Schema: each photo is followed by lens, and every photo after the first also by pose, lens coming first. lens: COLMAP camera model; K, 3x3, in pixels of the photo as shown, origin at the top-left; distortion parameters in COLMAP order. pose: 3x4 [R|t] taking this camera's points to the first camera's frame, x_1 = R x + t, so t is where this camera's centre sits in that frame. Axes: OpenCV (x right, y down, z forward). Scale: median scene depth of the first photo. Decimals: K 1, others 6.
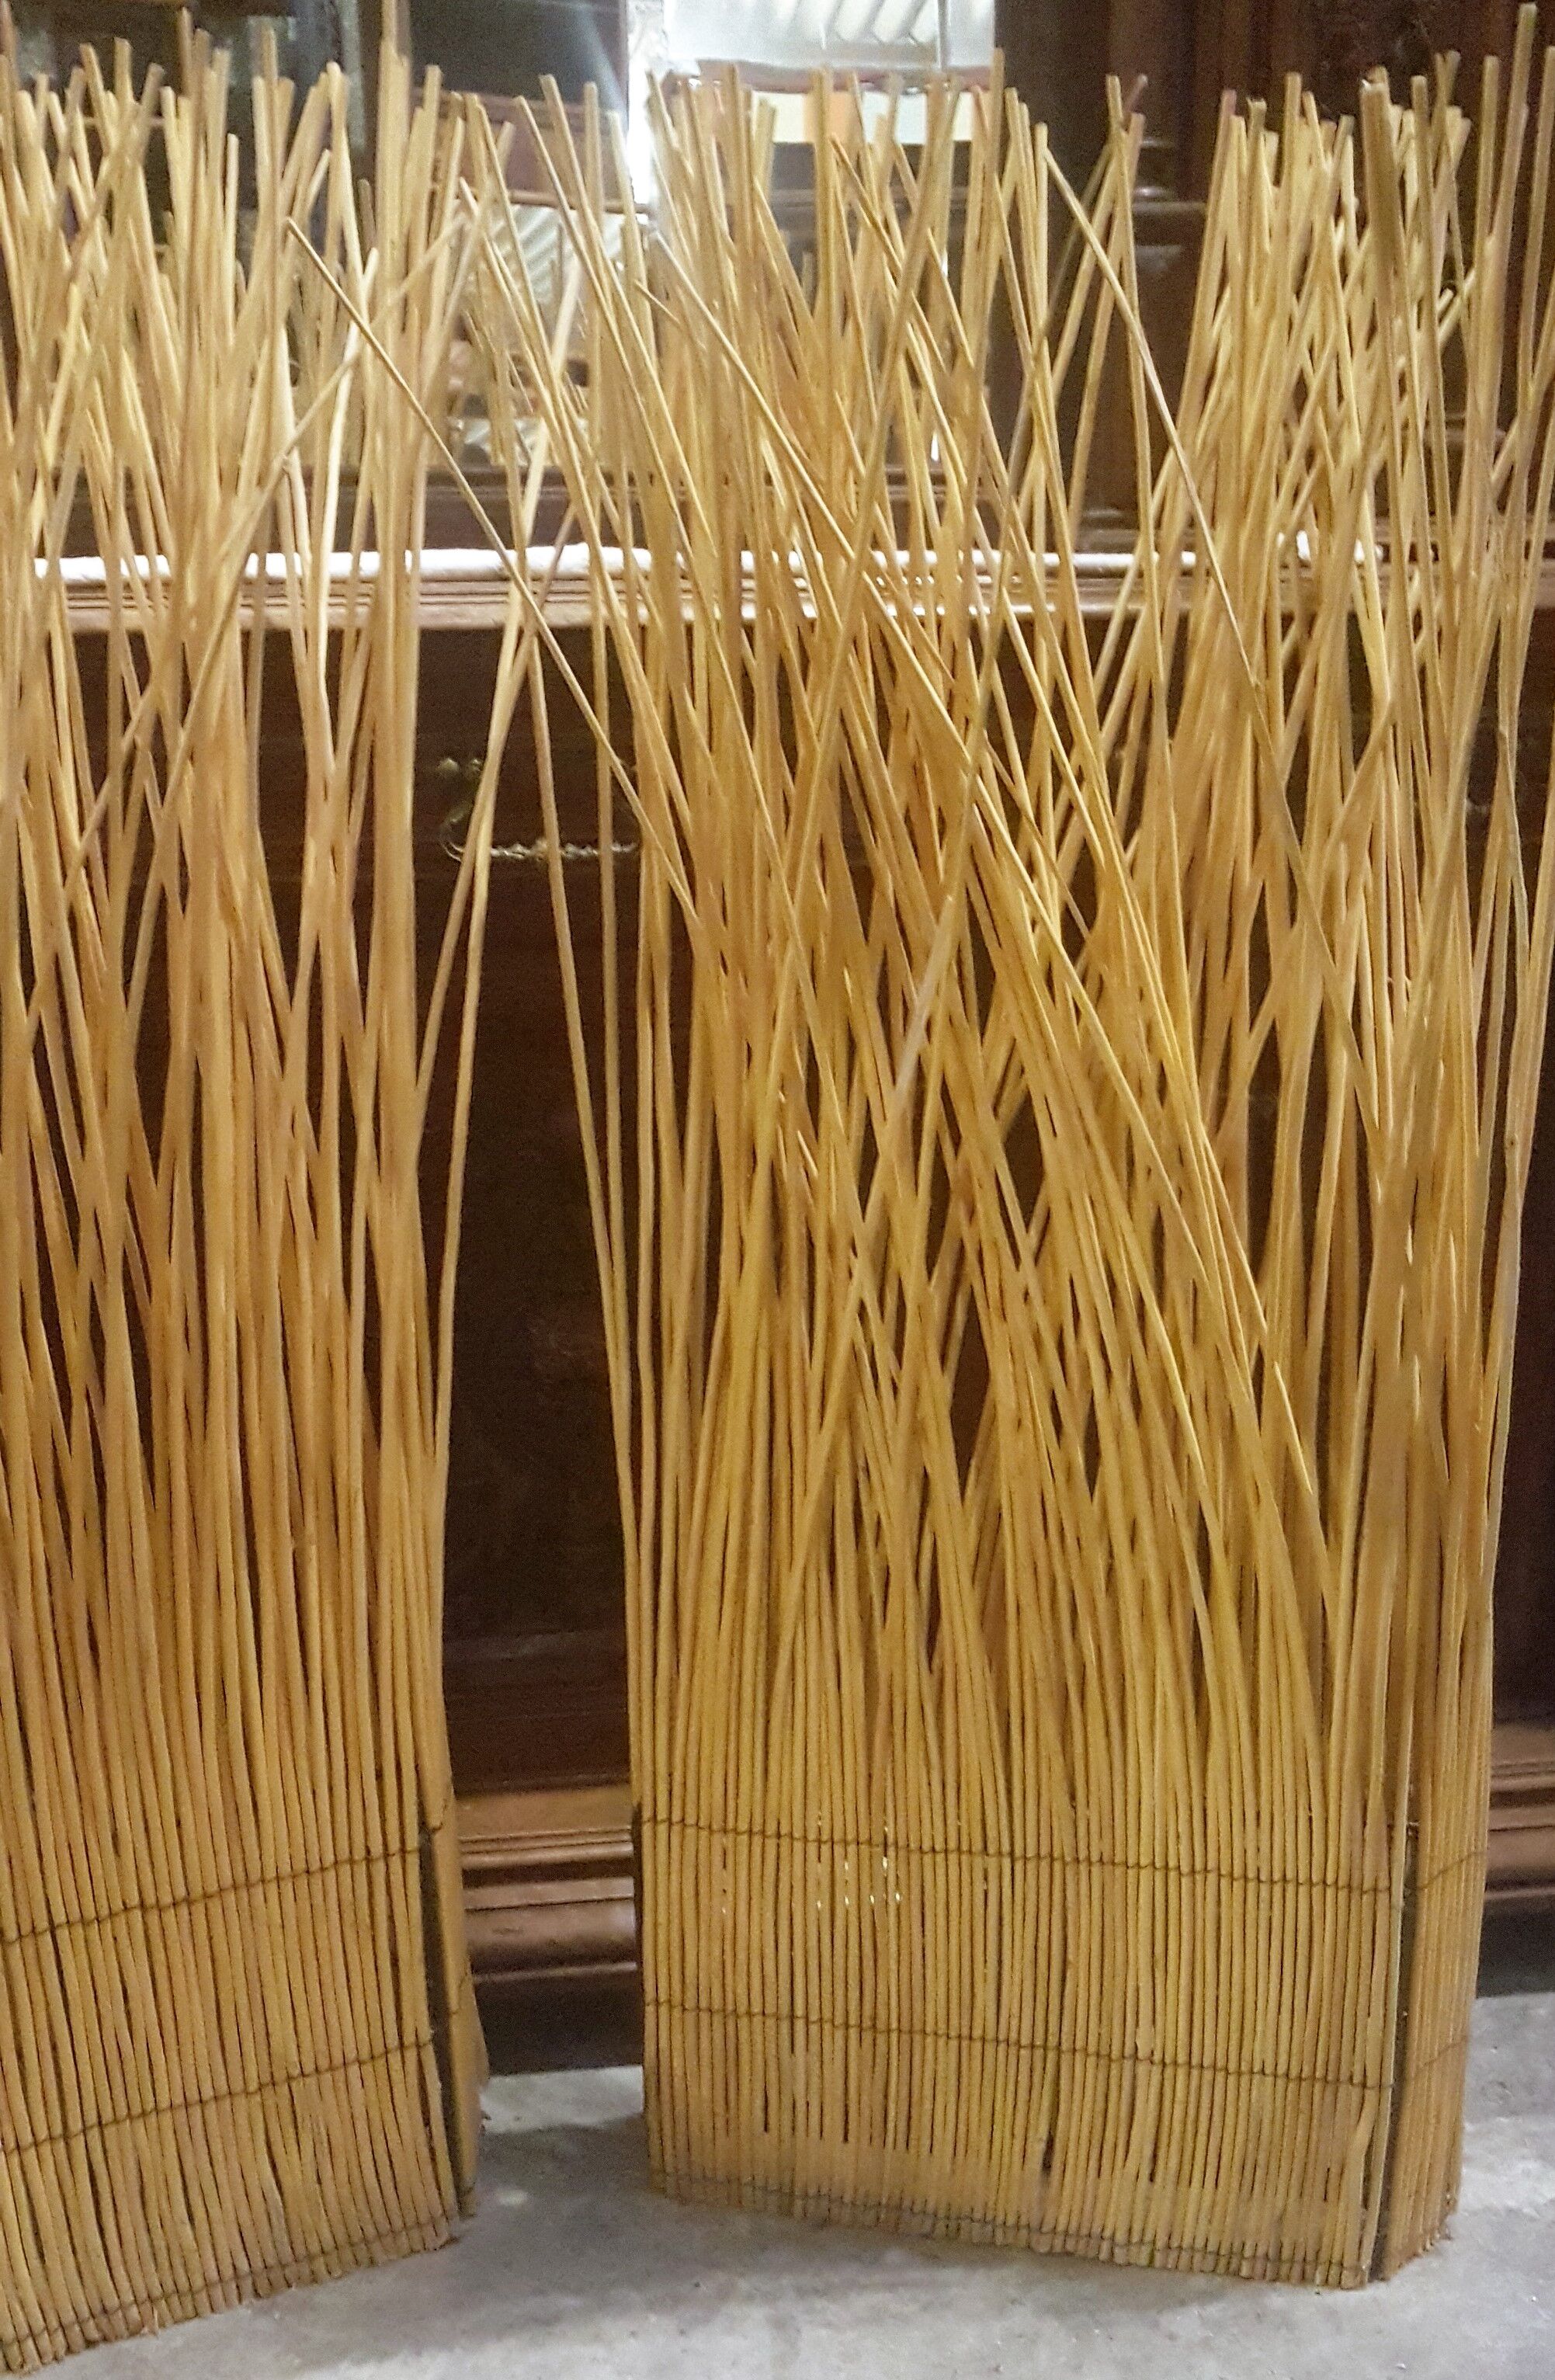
lens RADIAL K [[2282.5, 0, 762.4], [0, 2282.5, 1350.9], [0, 0, 1]] dist [0.043022, -0.132413]
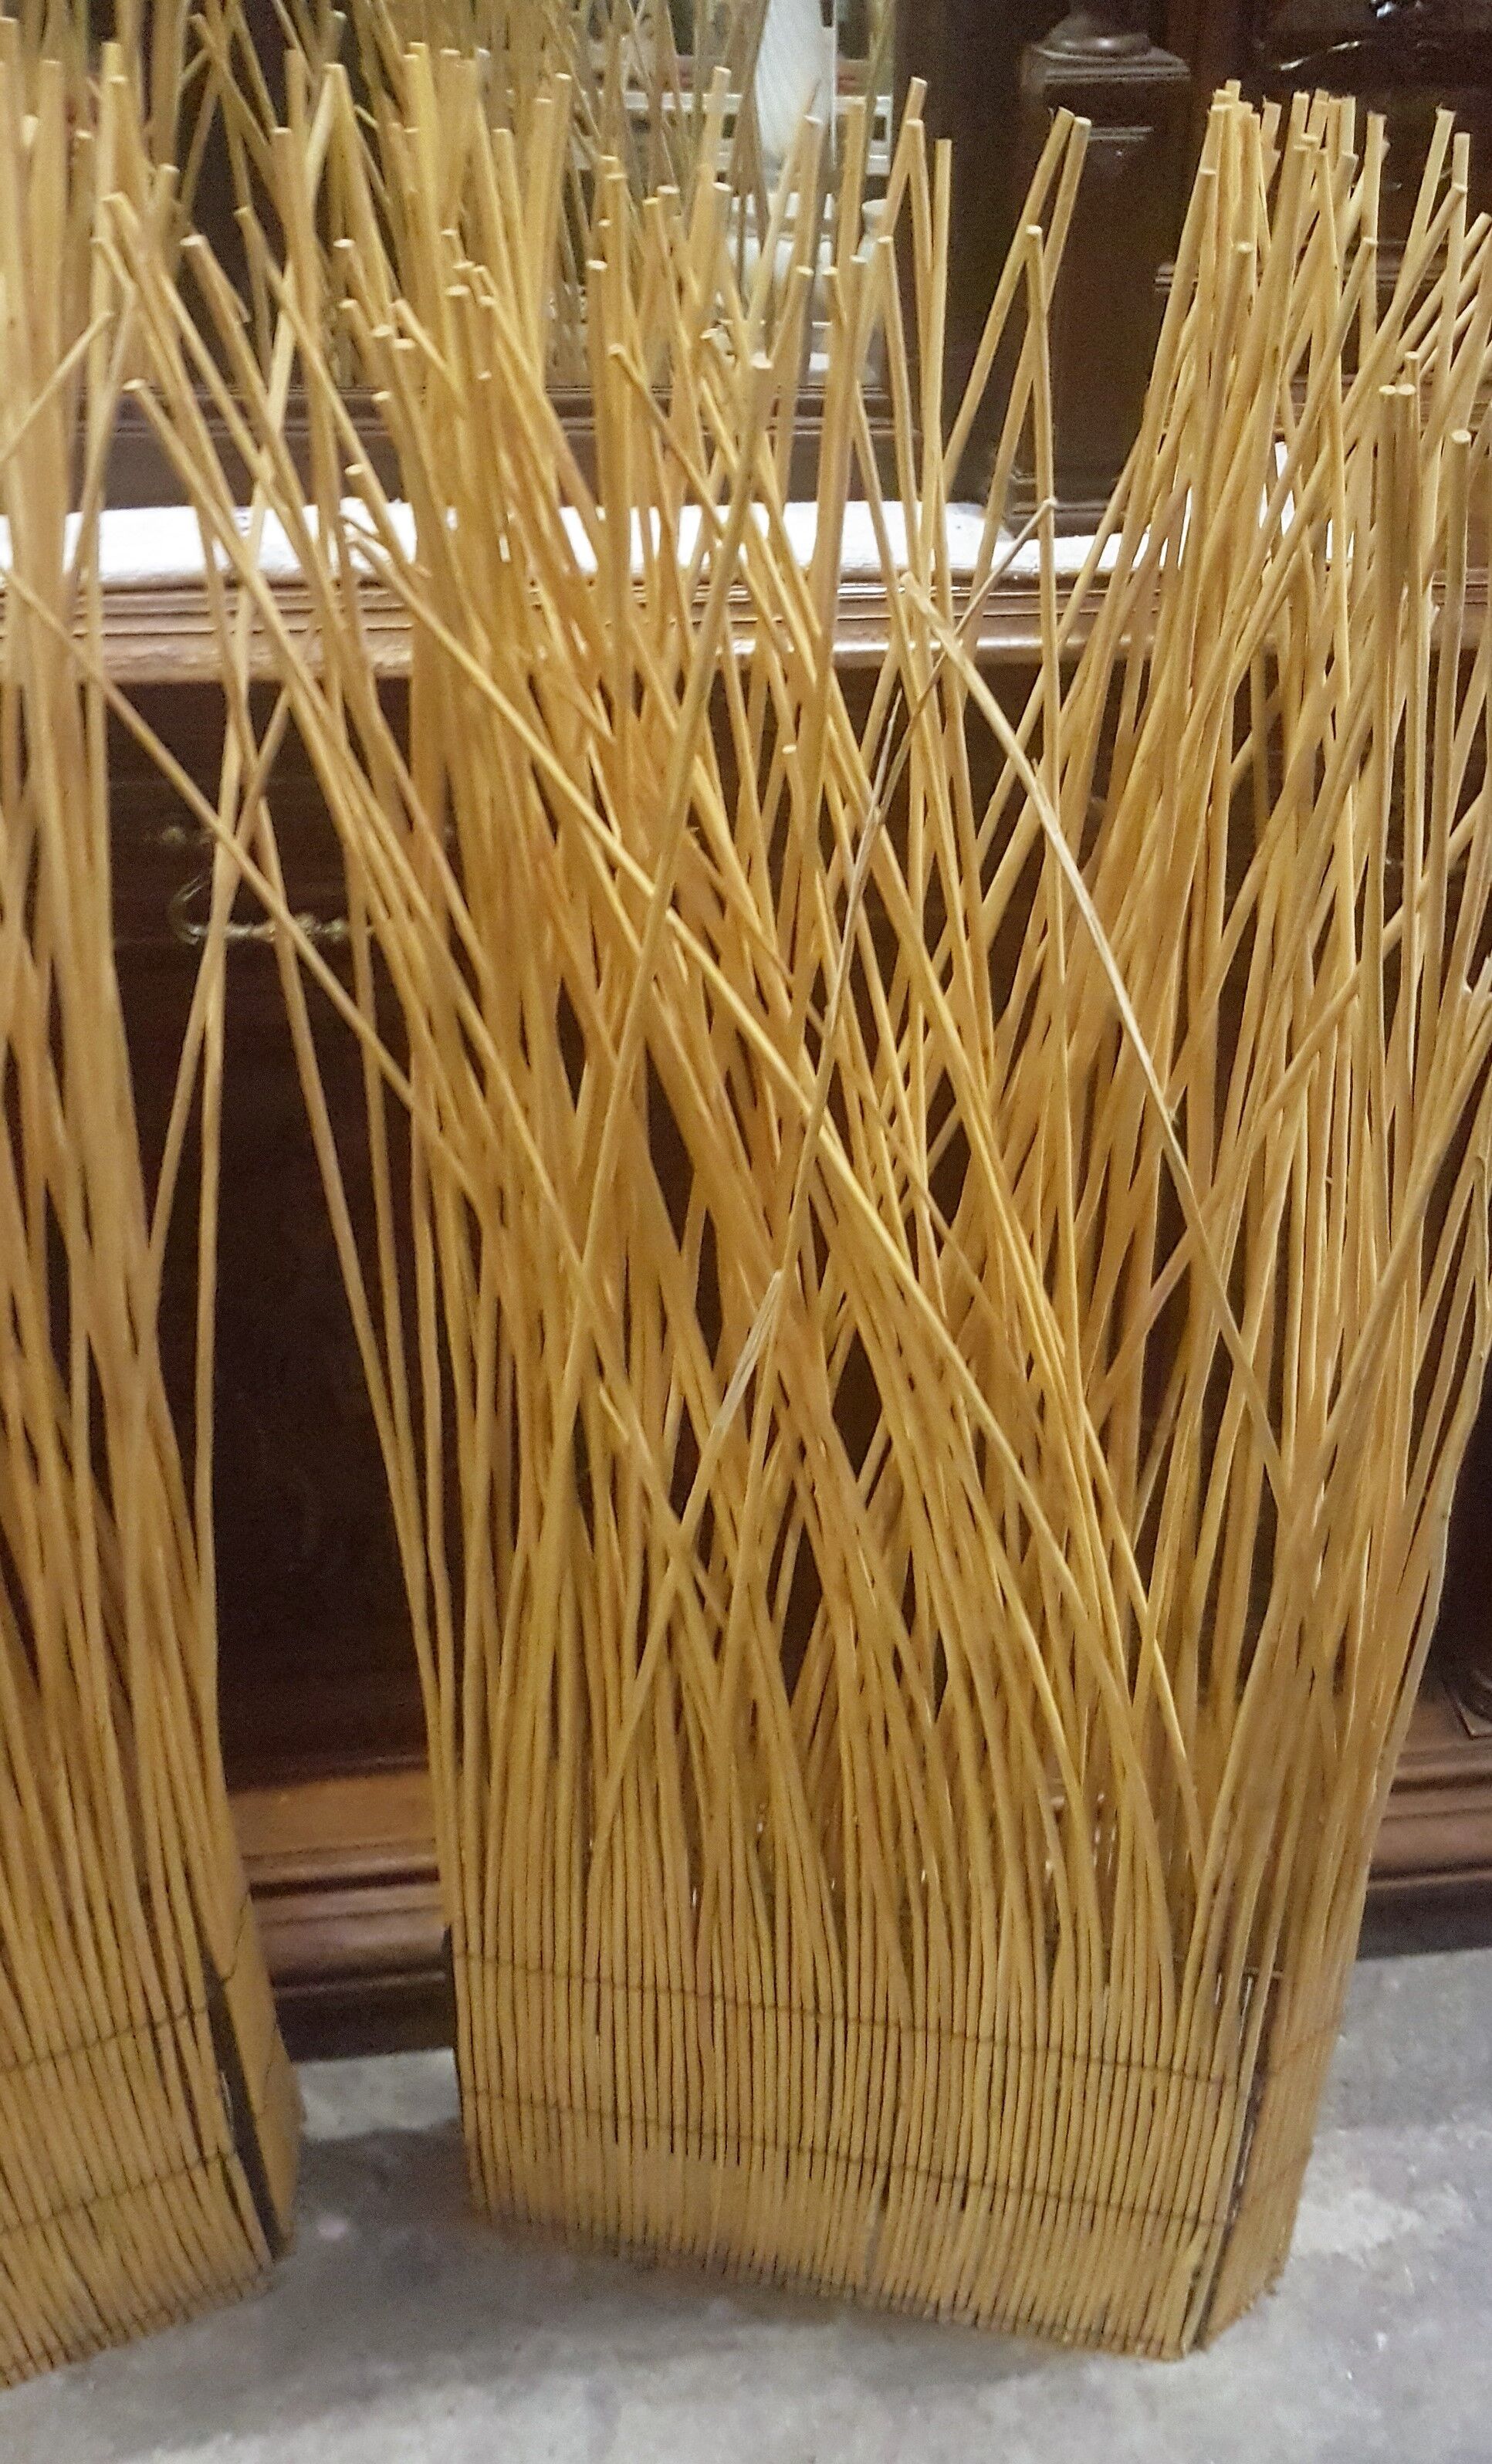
lens RADIAL K [[2300.5, 0, 784.8], [0, 2300.5, 1364.1], [0, 0, 1]] dist [-0.005159, -0.002089]
pose [[0.998986, 0.015281, 0.042358, 0.039328], [-0.027125, 0.955055, 0.295185, -0.304516], [-0.035944, -0.296035, 0.954501, 0.175266]]
